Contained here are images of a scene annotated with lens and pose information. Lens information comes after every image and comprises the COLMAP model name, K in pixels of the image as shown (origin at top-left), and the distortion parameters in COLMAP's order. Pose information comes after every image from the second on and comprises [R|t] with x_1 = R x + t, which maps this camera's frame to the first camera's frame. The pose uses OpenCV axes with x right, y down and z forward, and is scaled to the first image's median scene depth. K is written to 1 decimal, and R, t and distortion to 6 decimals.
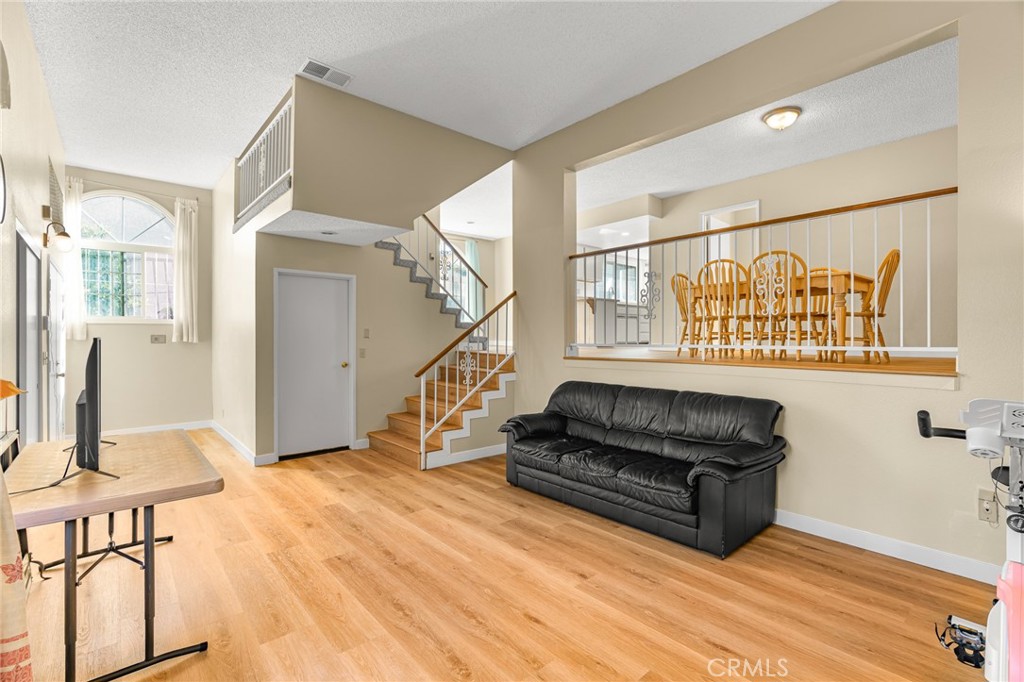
lens RADIAL K [[463.1, 0, 510.7], [0, 463.1, 338.2], [0, 0, 1]] dist [-0.013167, 0.001631]
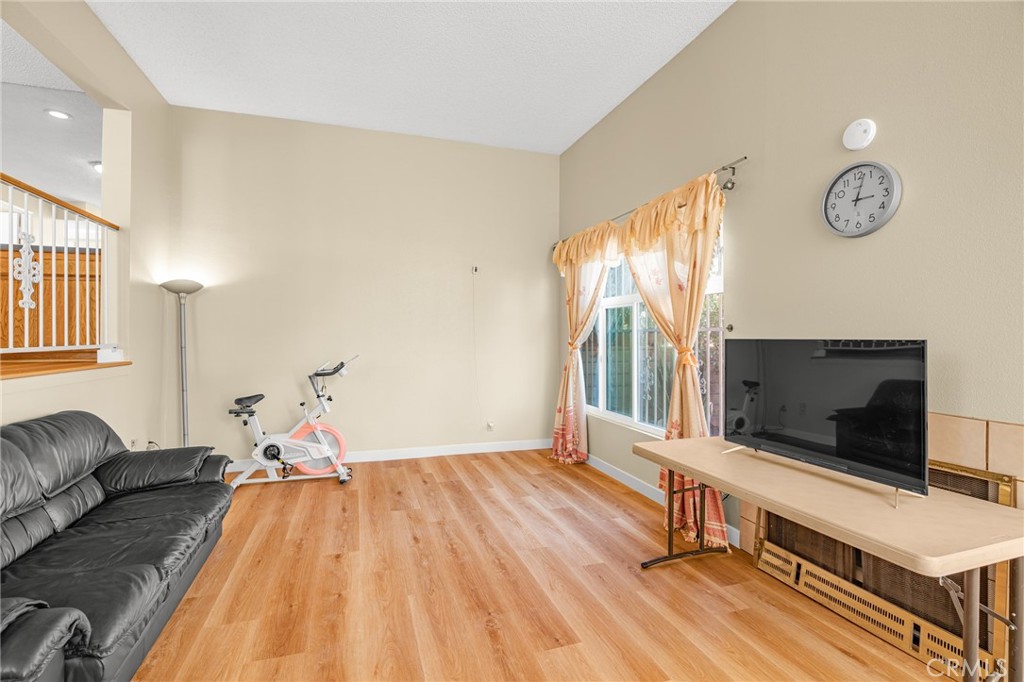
lens RADIAL K [[463.1, 0, 498.0], [0, 463.1, 327.8], [0, 0, 1]] dist [-0.013167, 0.001631]
pose [[-0.913500, 0.008132, 0.406757, -0.513245], [0.001286, 0.999853, -0.017102, -0.003397], [-0.406836, -0.015100, -0.913376, 1.495601]]
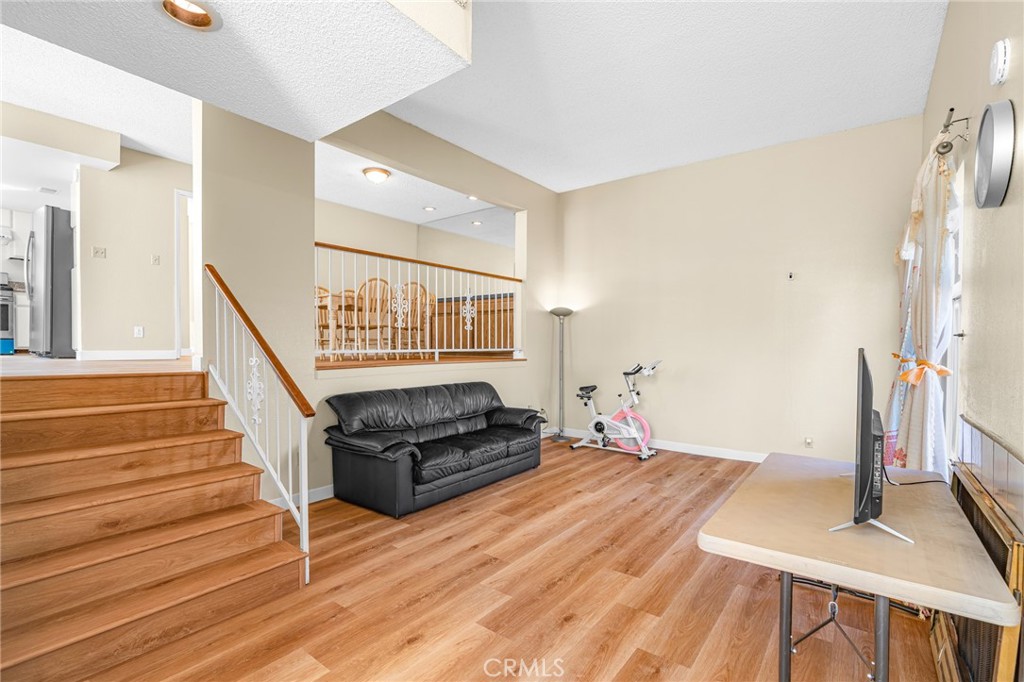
lens RADIAL K [[463.1, 0, 512.7], [0, 463.1, 350.1], [0, 0, 1]] dist [-0.013167, 0.001631]
pose [[-0.194518, -0.015517, 0.980776, -1.123209], [-0.004647, 0.999878, 0.014897, -0.005620], [-0.980888, -0.001660, -0.194566, 1.252617]]
